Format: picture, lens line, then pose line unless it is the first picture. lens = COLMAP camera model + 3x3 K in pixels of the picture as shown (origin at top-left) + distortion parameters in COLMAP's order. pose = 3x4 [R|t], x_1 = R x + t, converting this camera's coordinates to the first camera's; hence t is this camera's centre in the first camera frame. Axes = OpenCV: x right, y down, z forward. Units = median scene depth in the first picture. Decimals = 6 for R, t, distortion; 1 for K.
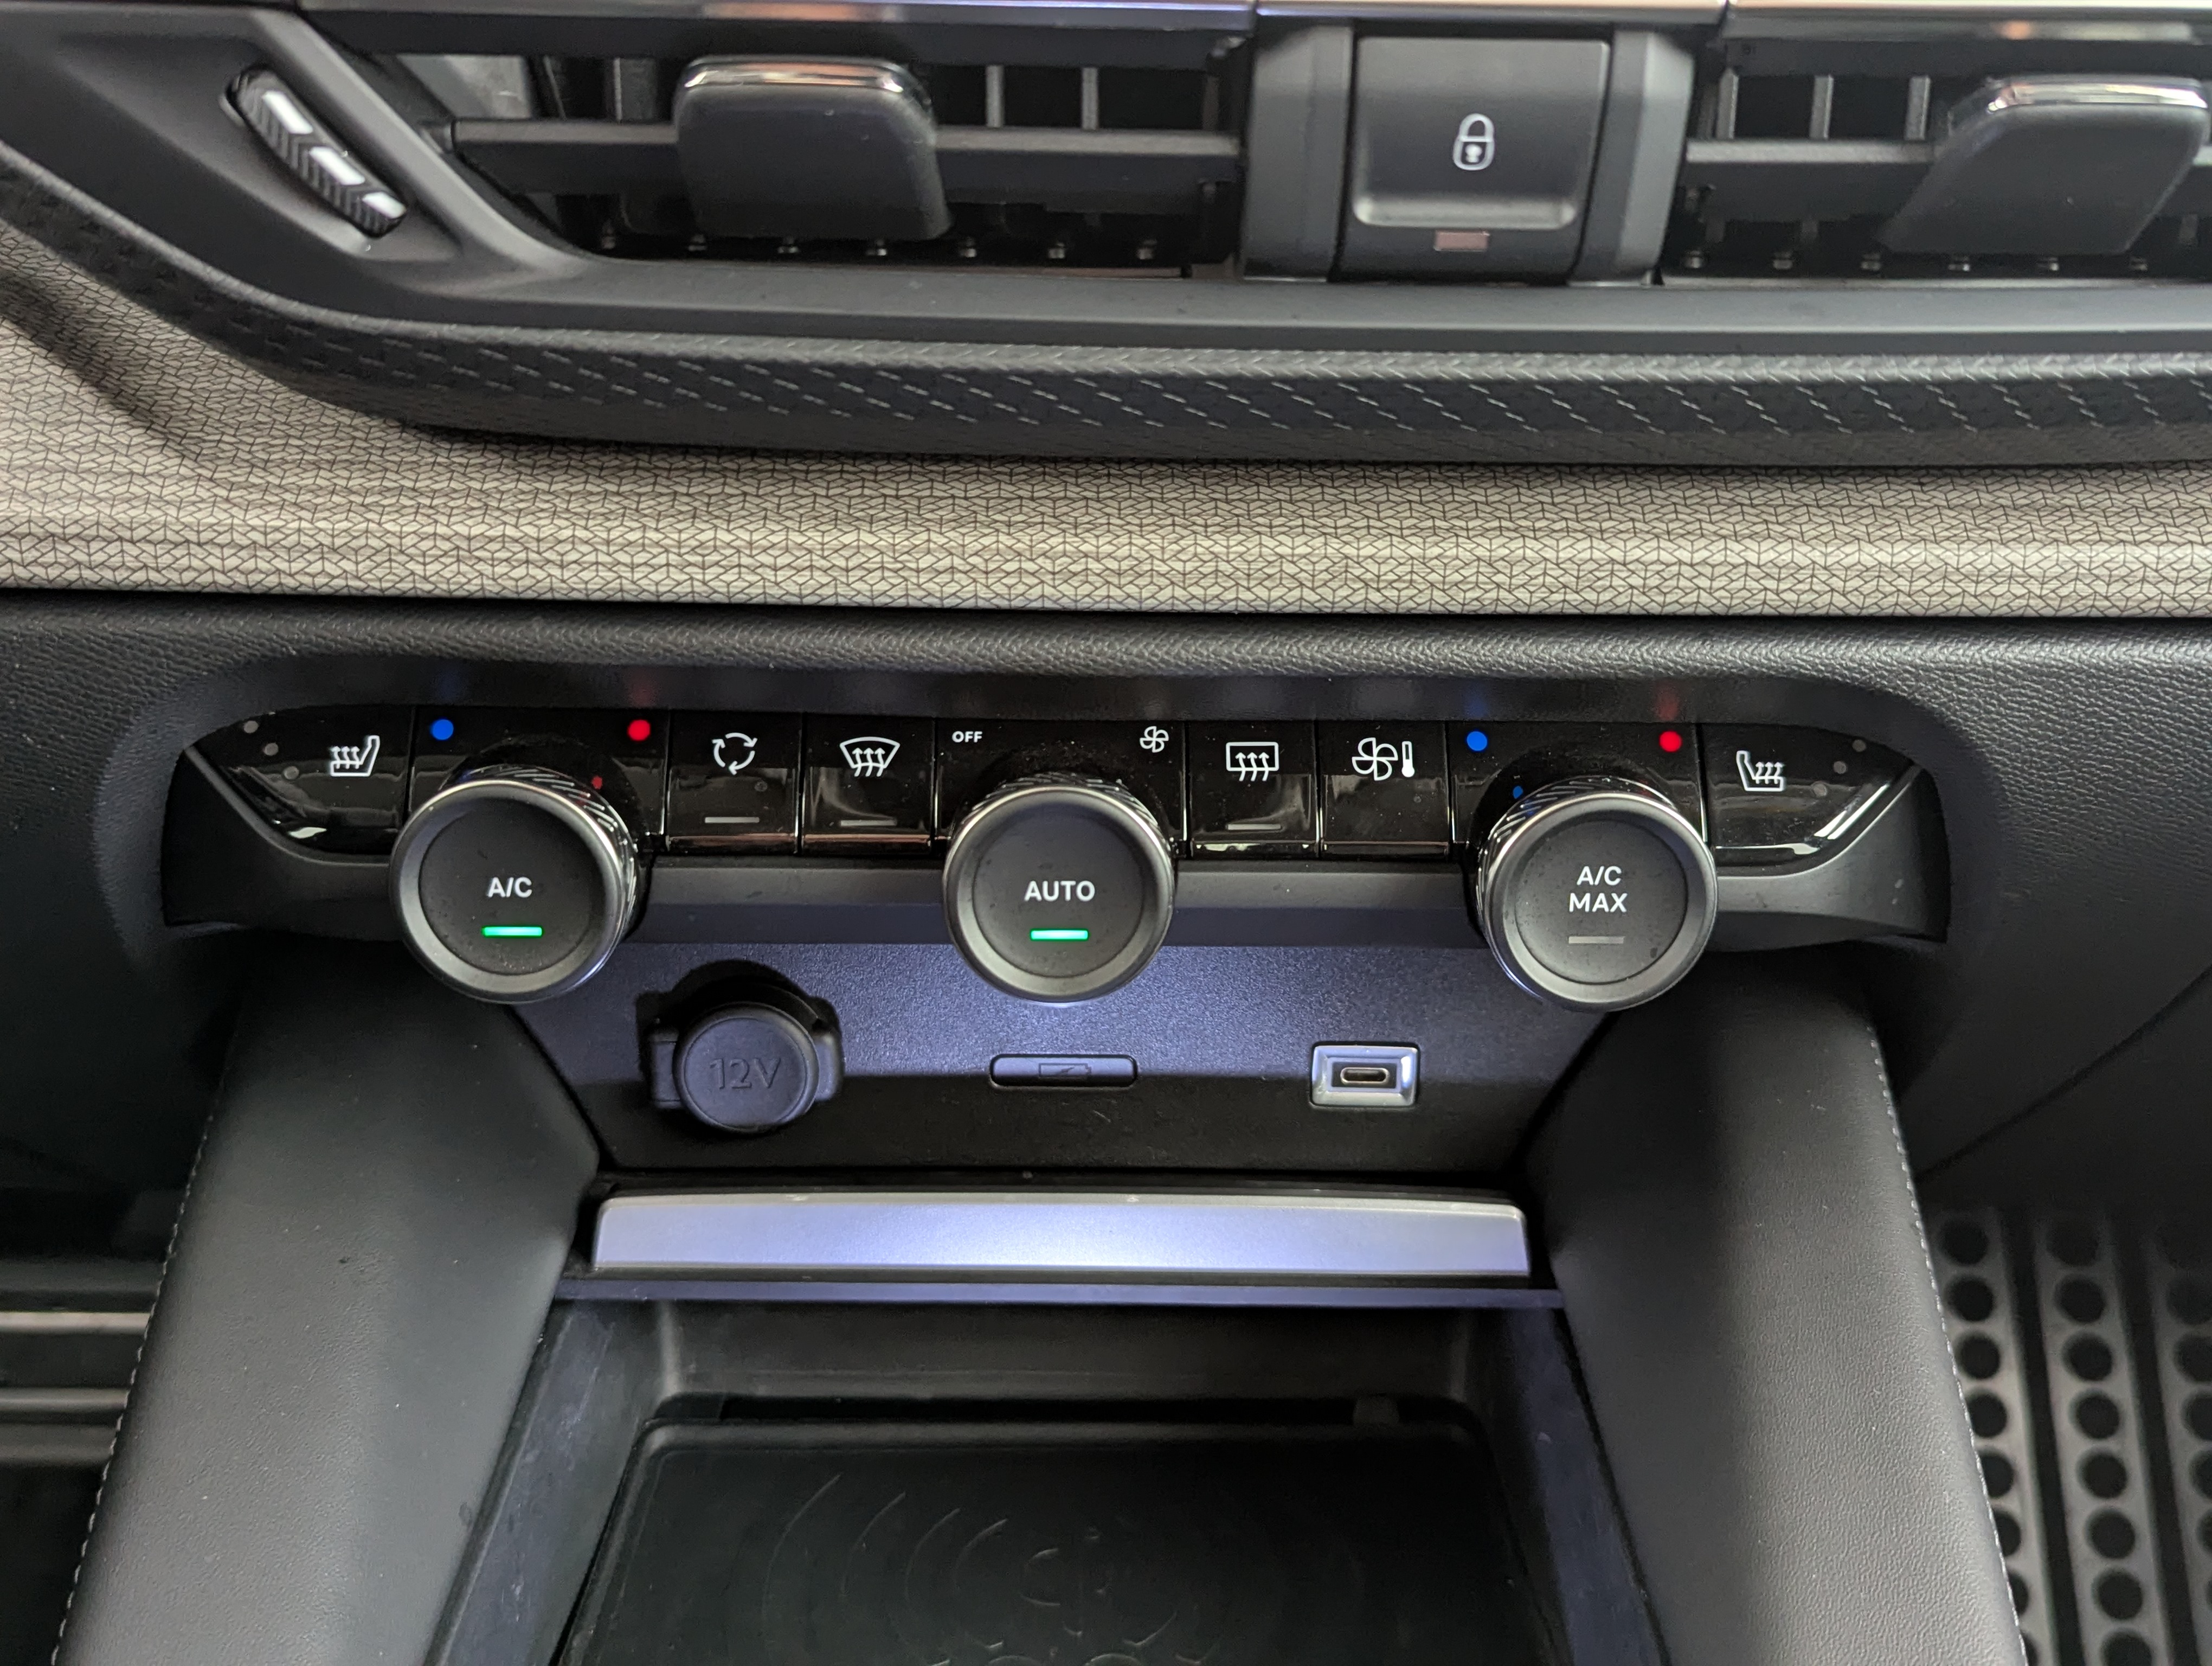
lens RADIAL K [[2125.5, 0, 1123.1], [0, 2125.5, 837.0], [0, 0, 1]] dist [0.049321, -0.036409]
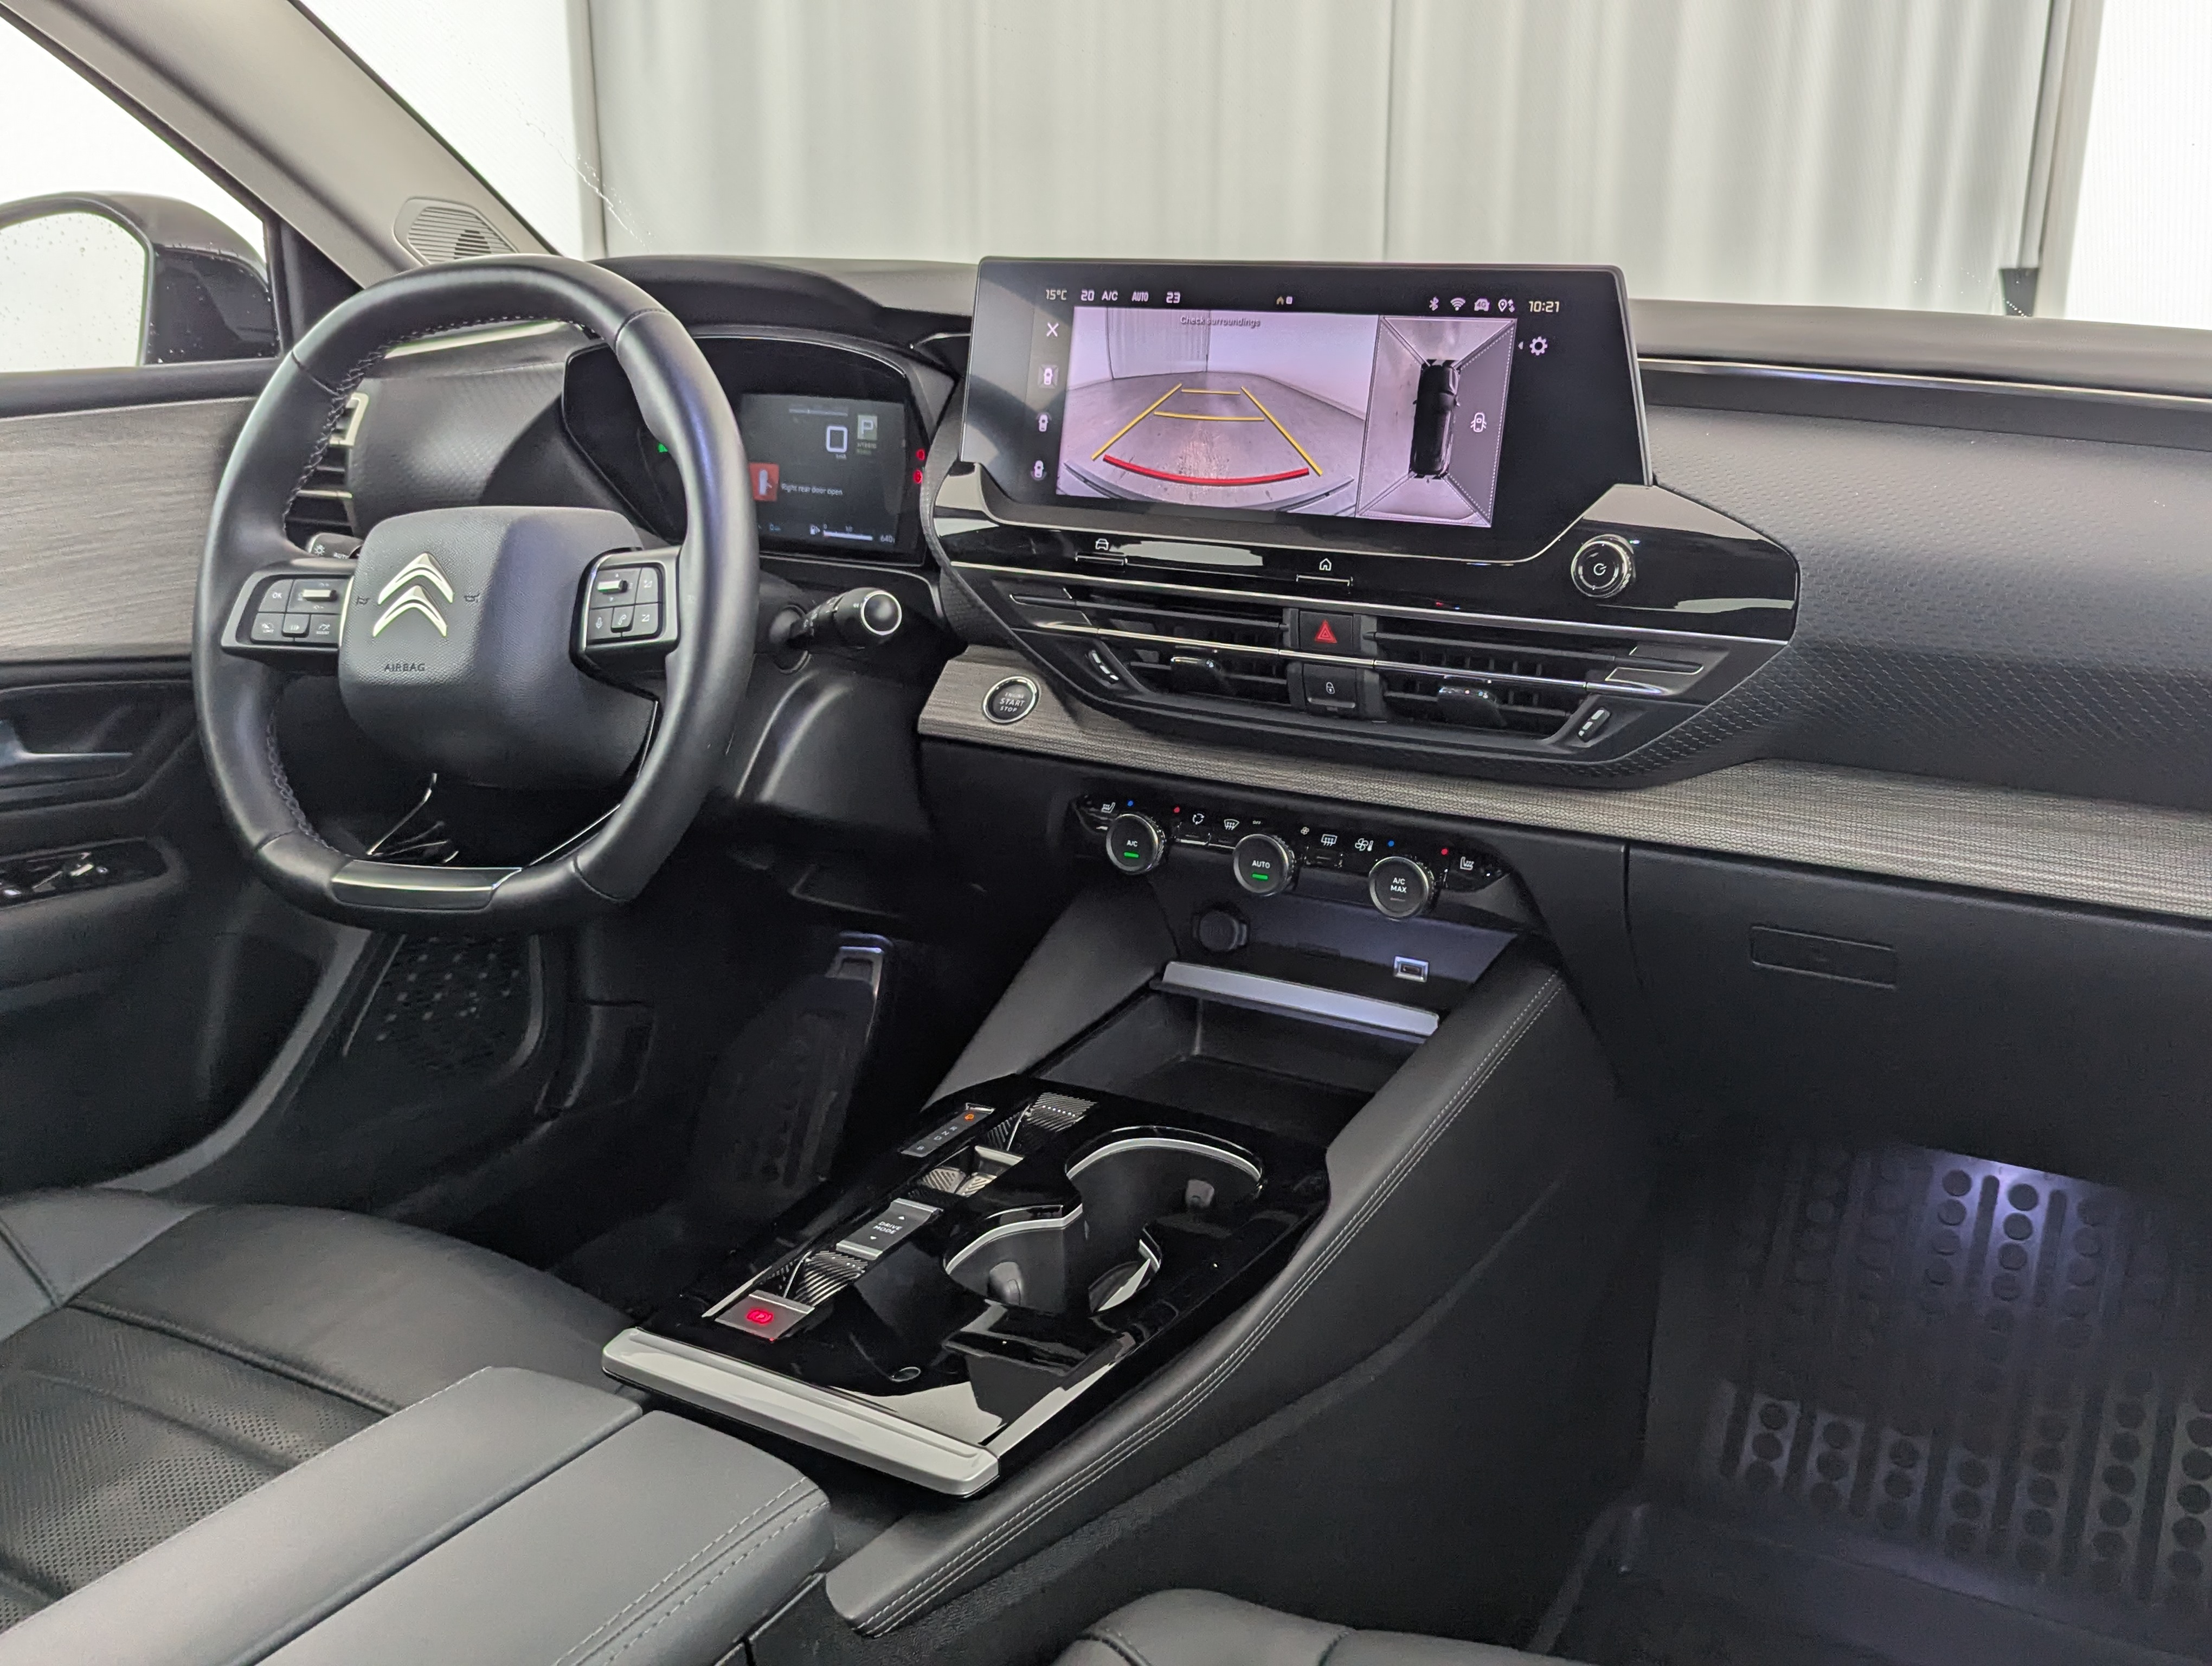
lens RADIAL K [[2096.9, 0, 1106.0], [0, 2096.9, 833.0], [0, 0, 1]] dist [0.140240, -0.328520]
pose [[0.862677, 0.130347, -0.488670, 1.436156], [-0.185213, 0.980518, -0.065425, 0.247701], [0.470621, 0.146949, 0.870012, -2.185459]]
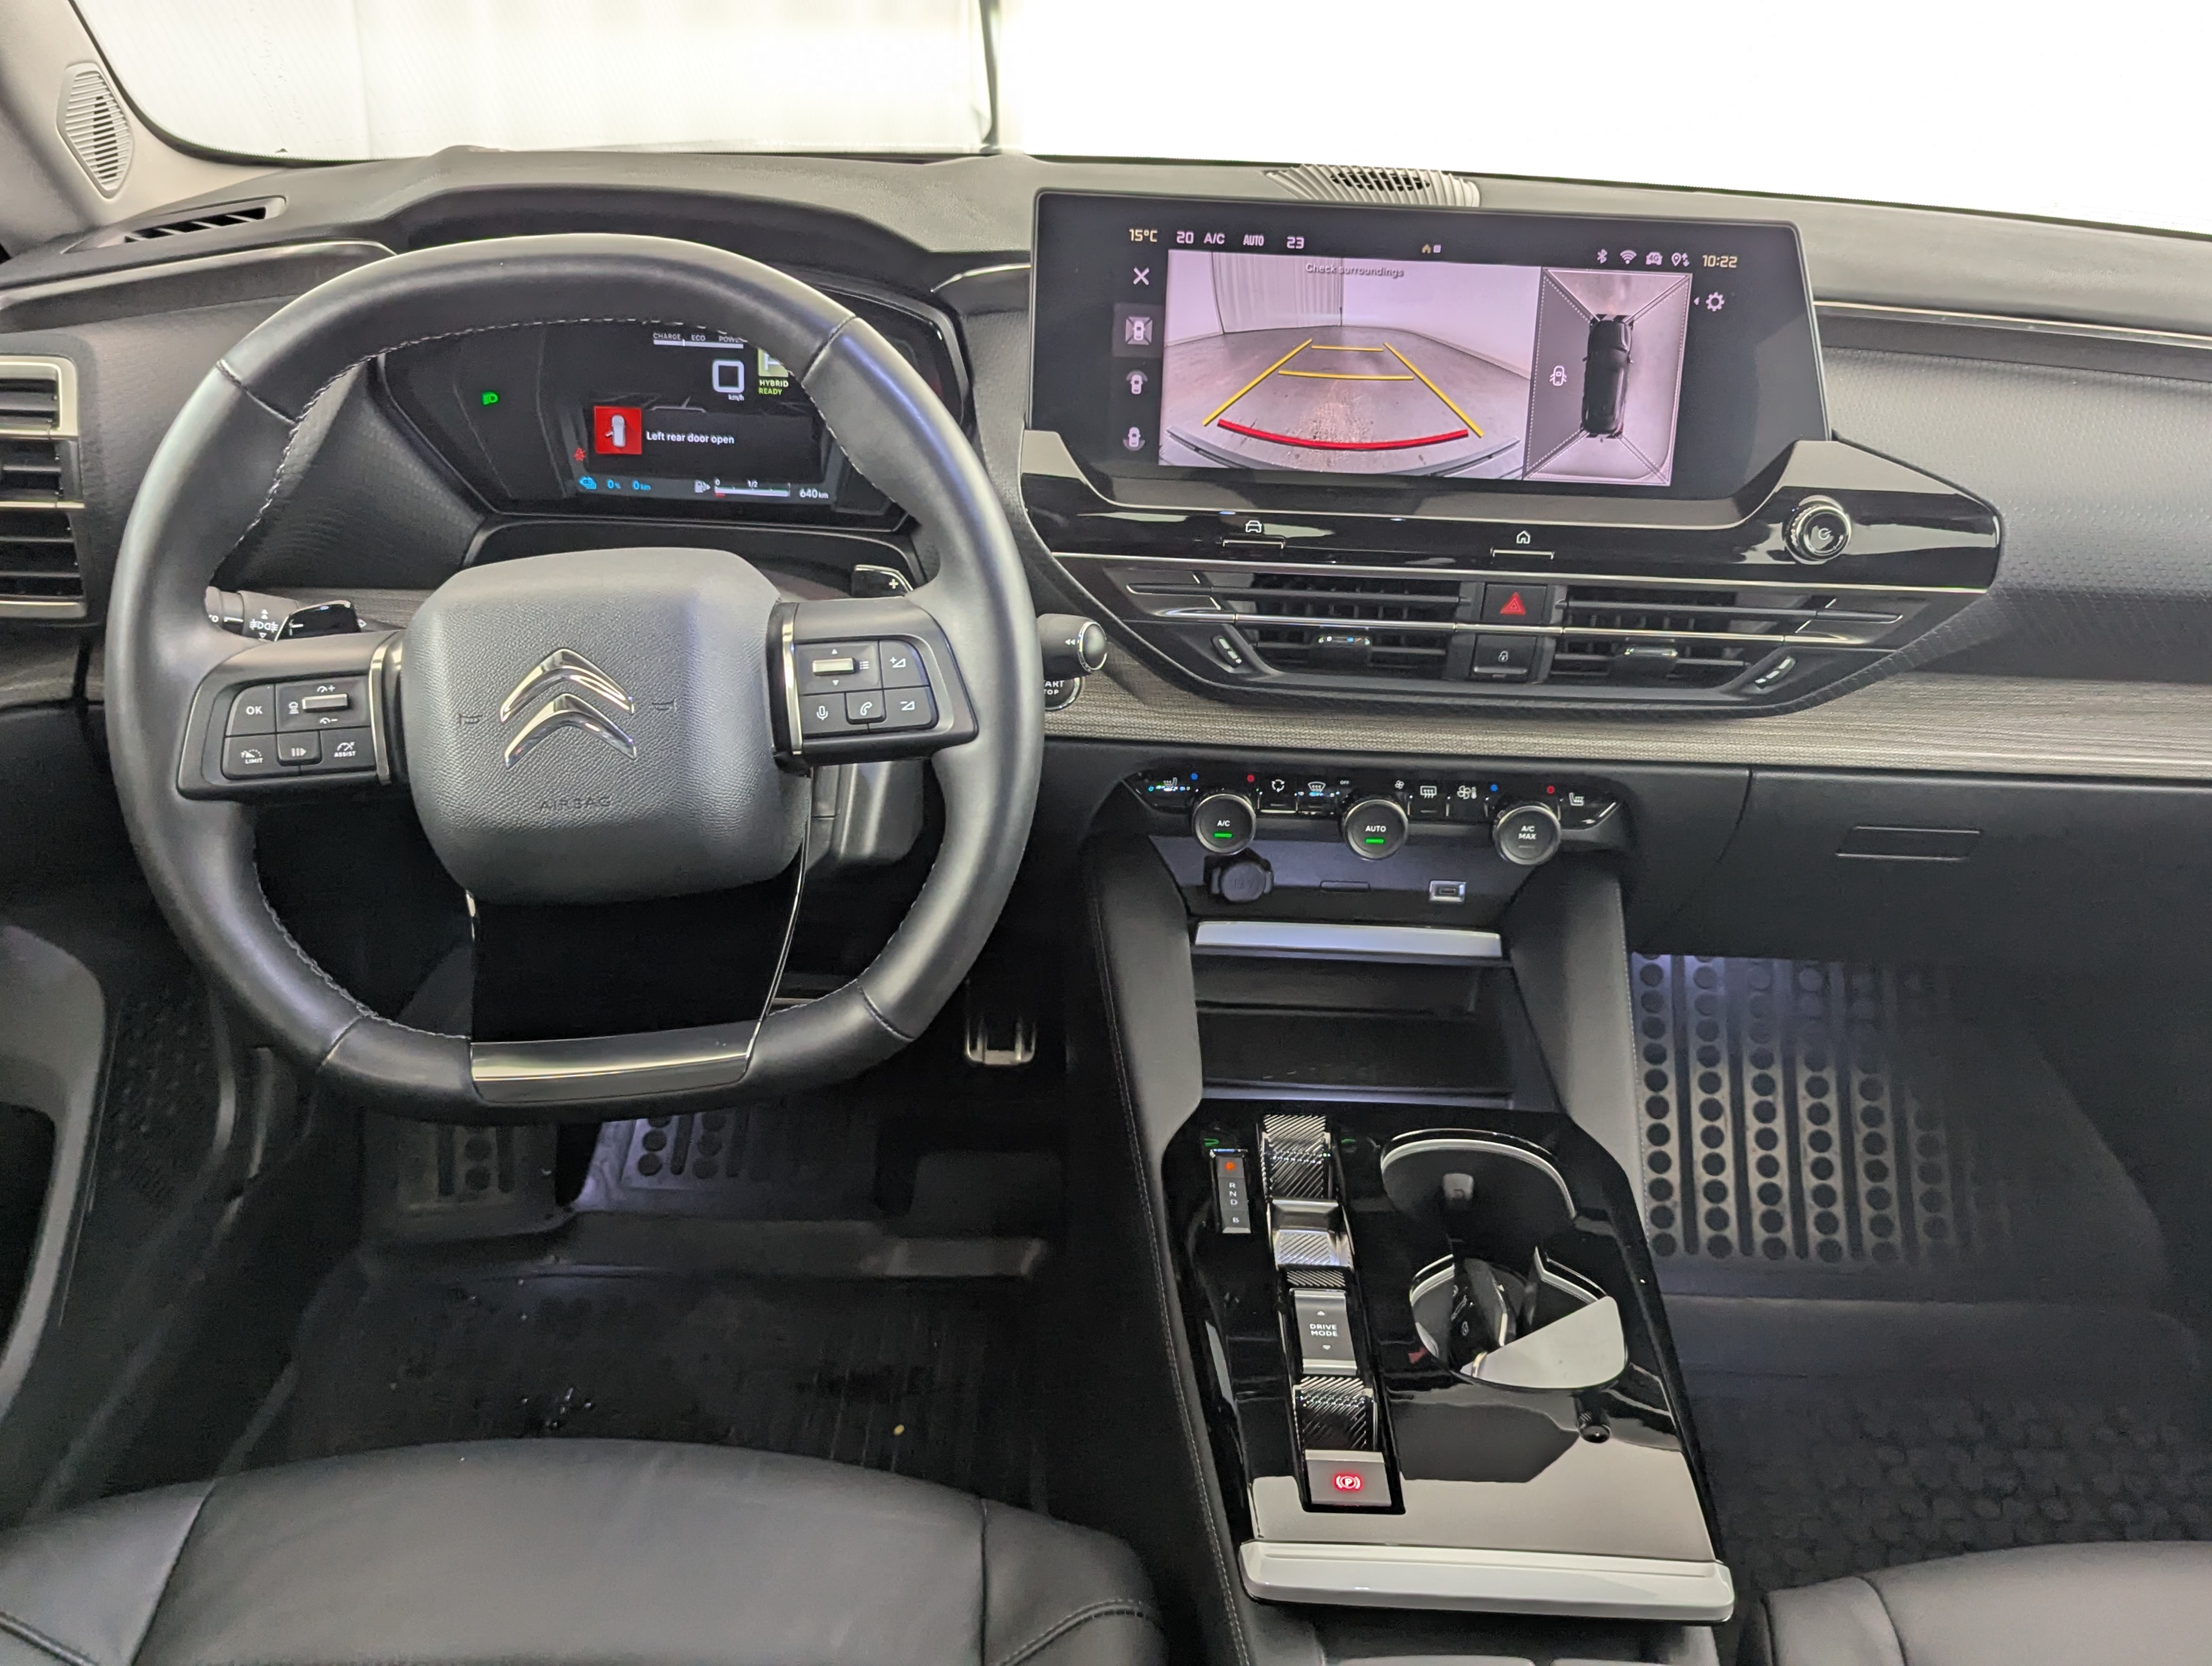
lens RADIAL K [[2104.0, 0, 1106.0], [0, 2104.0, 833.0], [0, 0, 1]] dist [0.053438, -0.023120]
pose [[0.999538, 0.029072, 0.008818, -0.488598], [-0.029453, 0.998478, 0.046638, -0.112970], [-0.007448, -0.046876, 0.998873, -2.398577]]
